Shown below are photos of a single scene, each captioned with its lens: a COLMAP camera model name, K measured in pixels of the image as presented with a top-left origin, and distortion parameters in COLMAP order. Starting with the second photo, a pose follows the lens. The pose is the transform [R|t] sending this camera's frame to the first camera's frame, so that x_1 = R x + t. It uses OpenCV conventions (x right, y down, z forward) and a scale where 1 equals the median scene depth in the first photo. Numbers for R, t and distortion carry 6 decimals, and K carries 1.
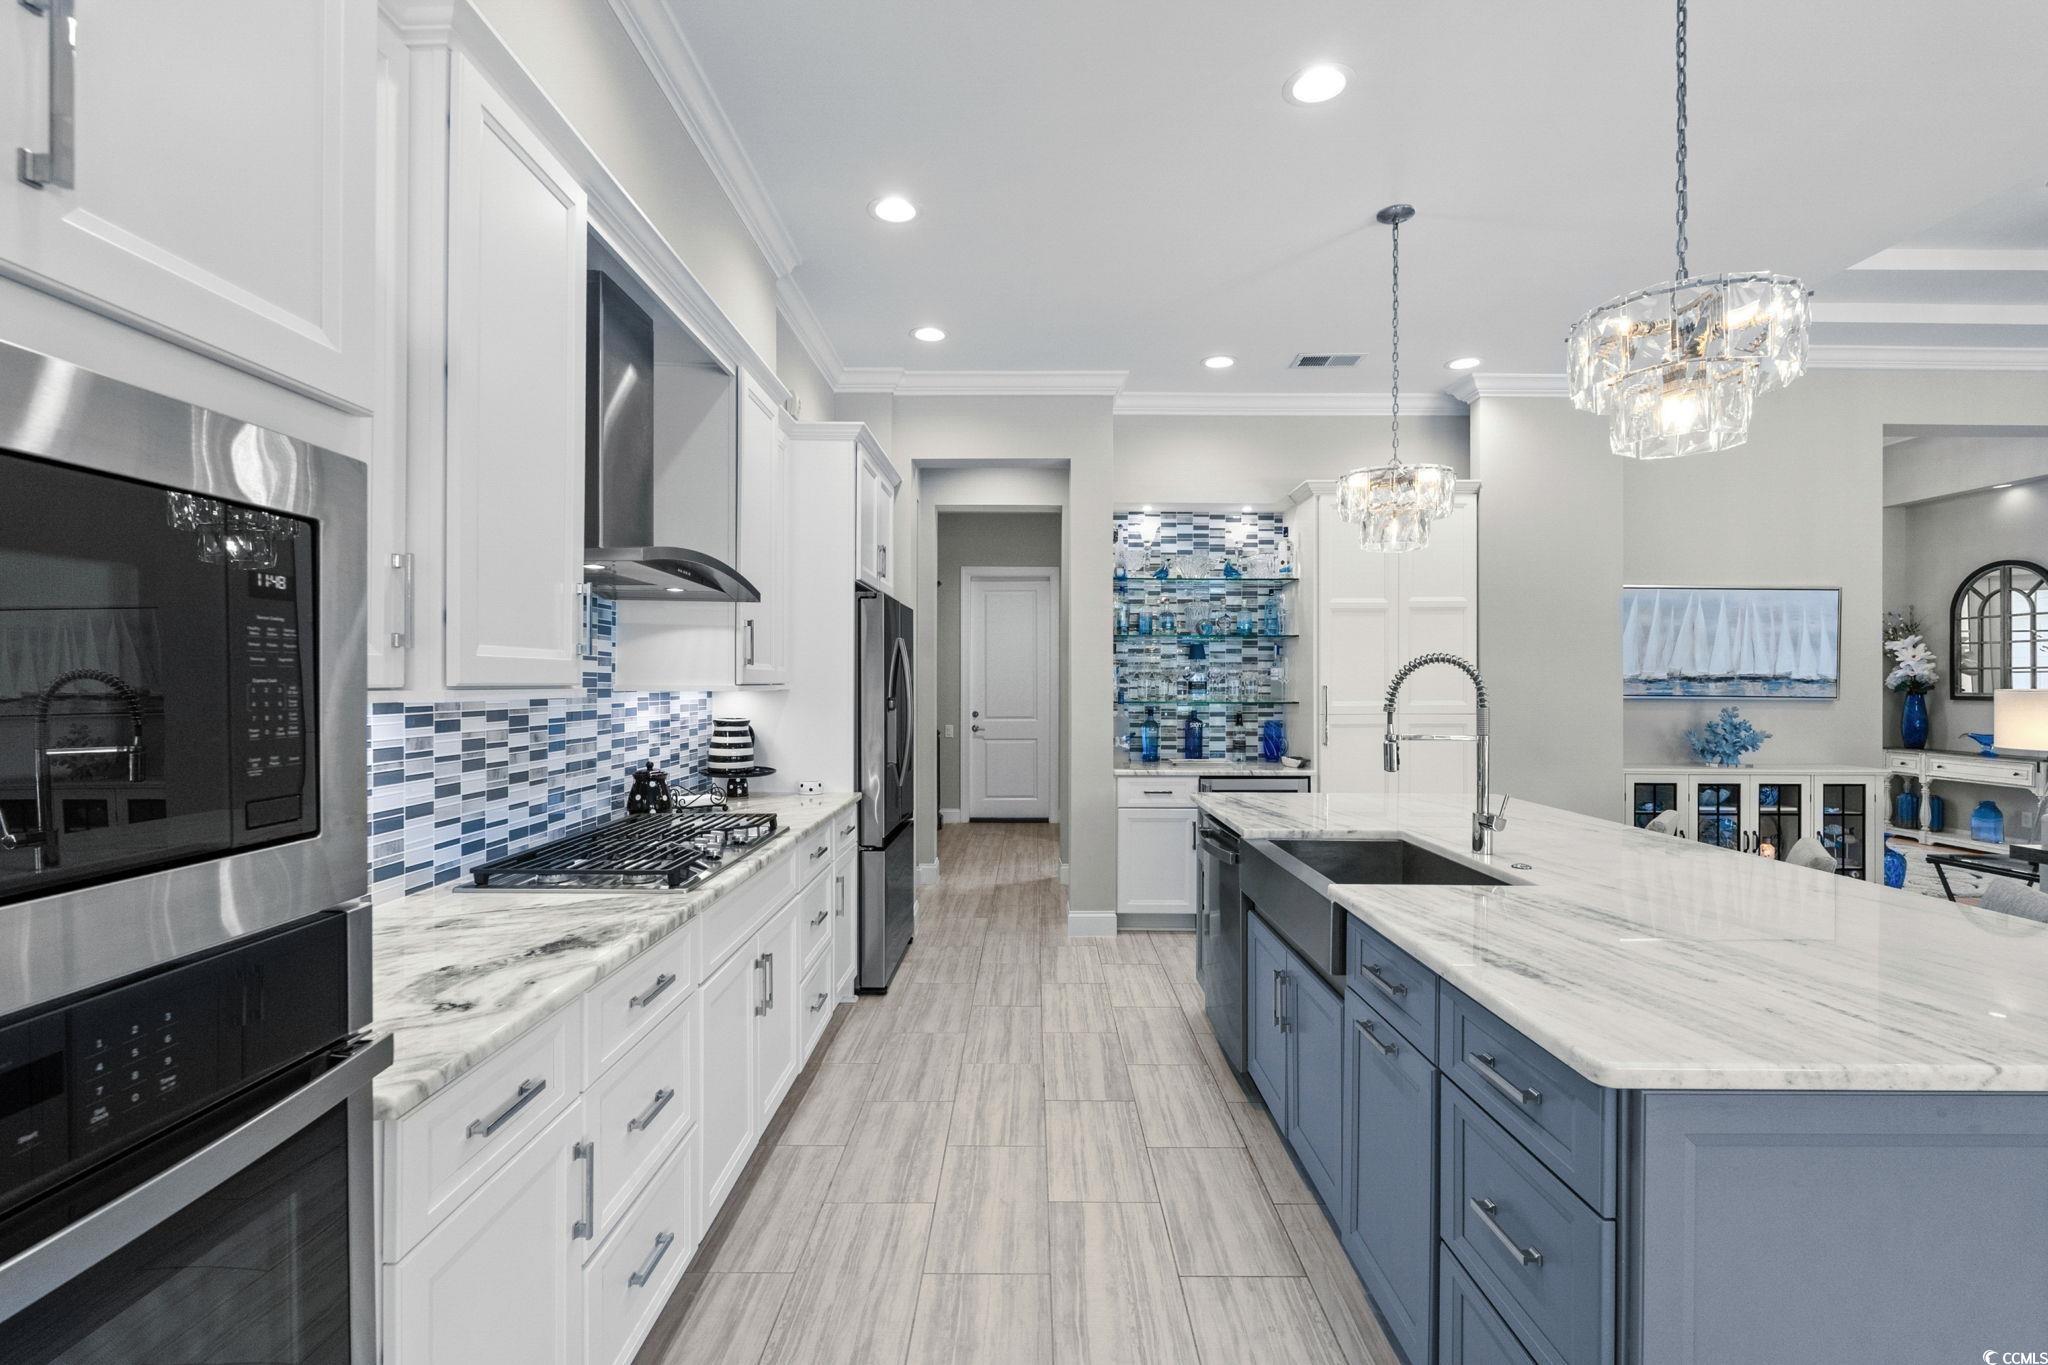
lens RADIAL K [[1039.9, 0, 1024.2], [0, 1039.9, 686.1], [0, 0, 1]] dist [-0.003276, -0.001036]
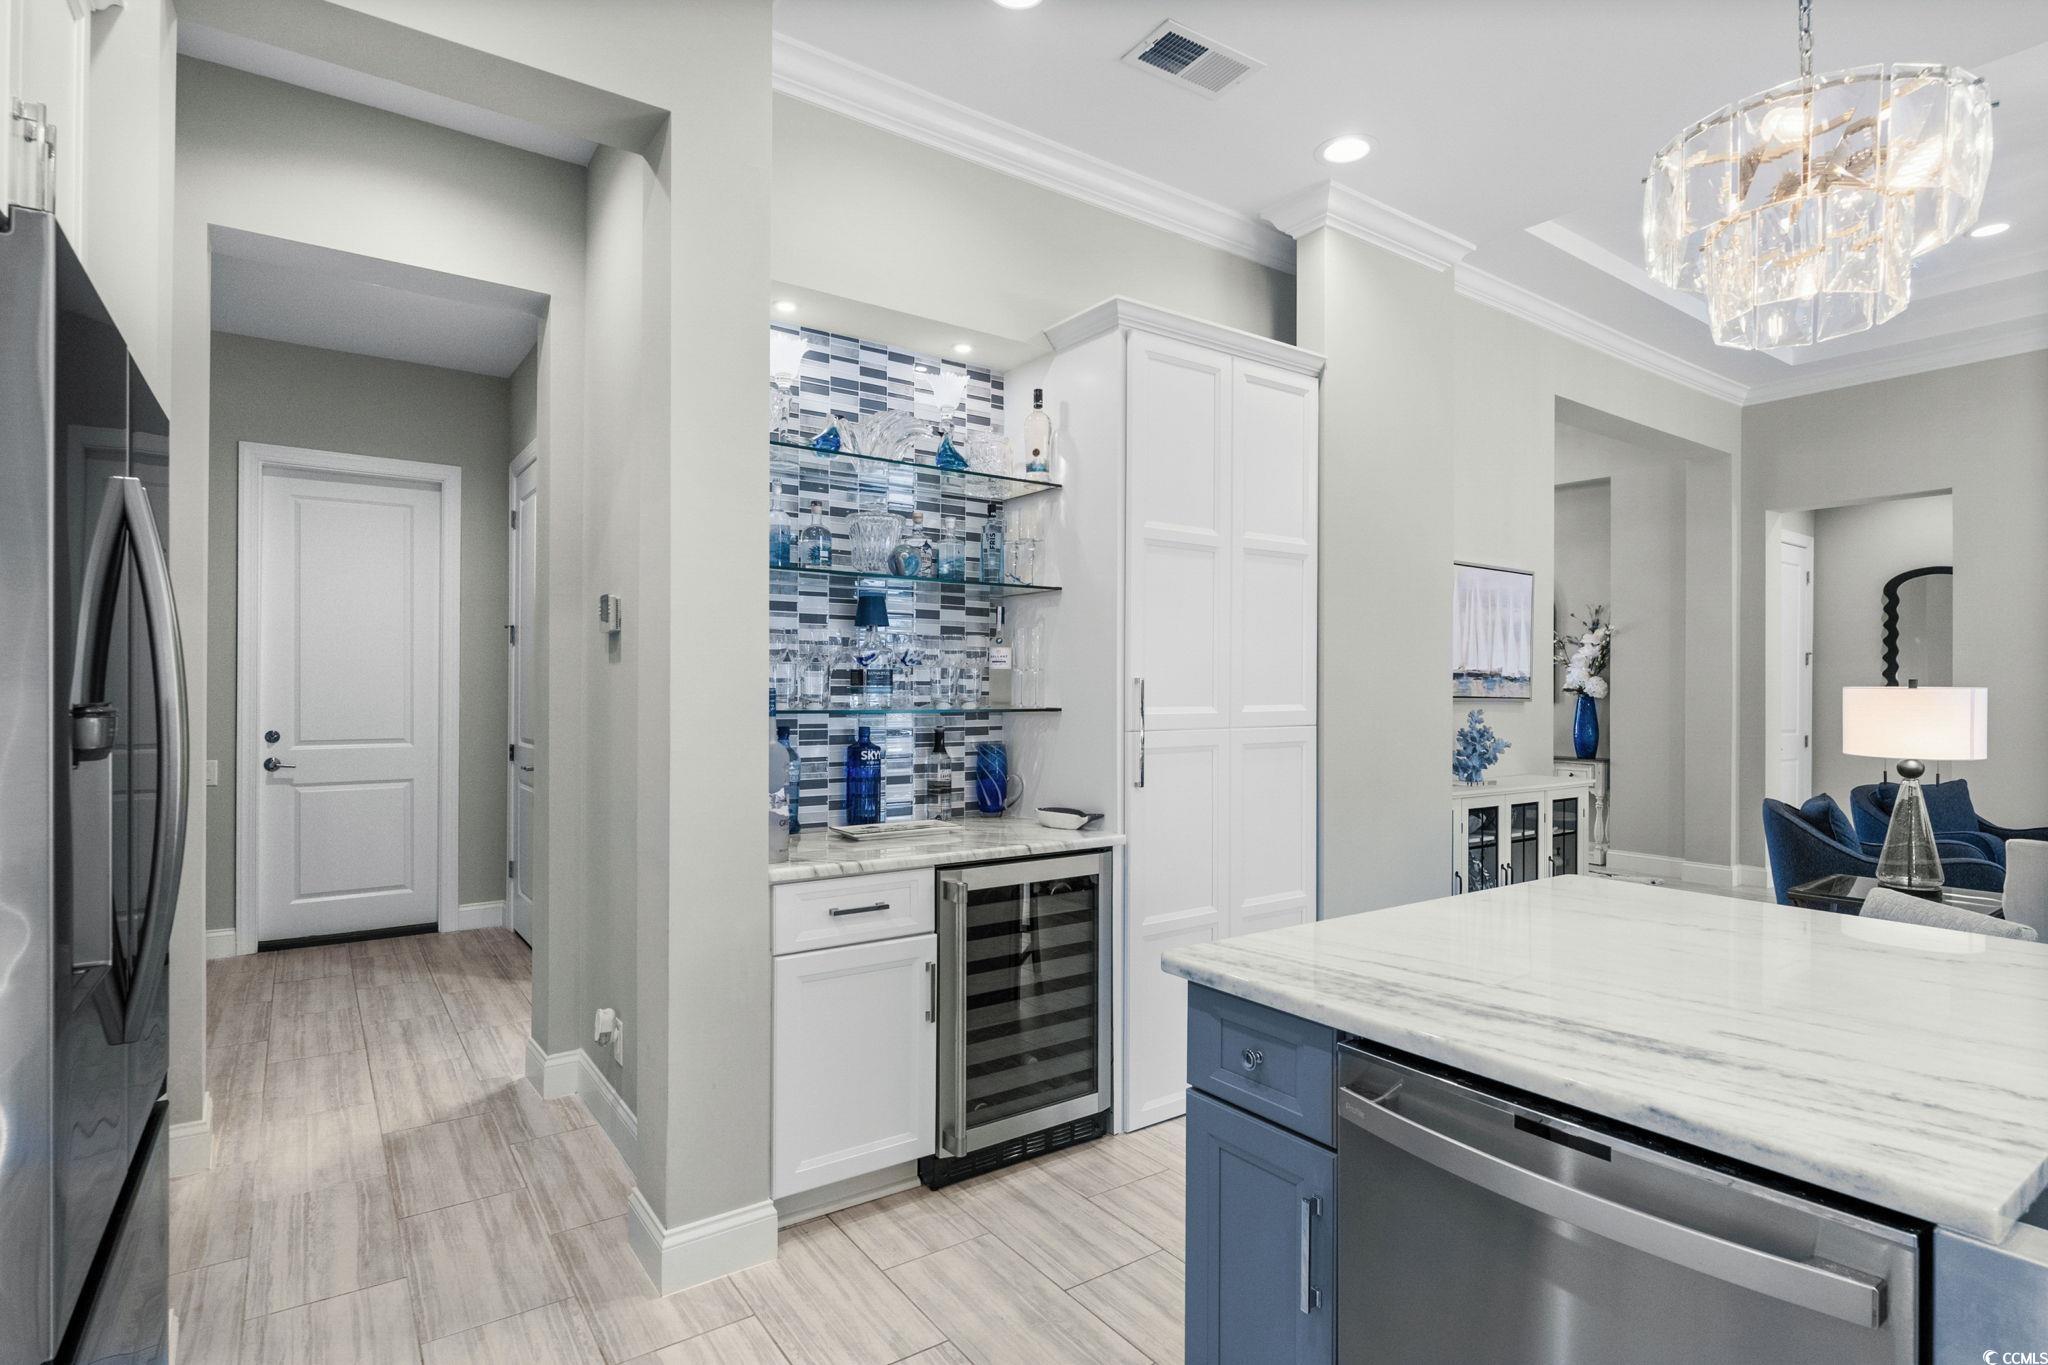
lens RADIAL K [[1039.9, 0, 1027.2], [0, 1039.9, 690.0], [0, 0, 1]] dist [-0.003276, -0.001036]
pose [[0.802339, 0.002230, 0.596864, -0.077502], [-0.001803, 0.999998, -0.001313, 0.006049], [-0.596866, -0.000023, 0.802341, 0.541821]]
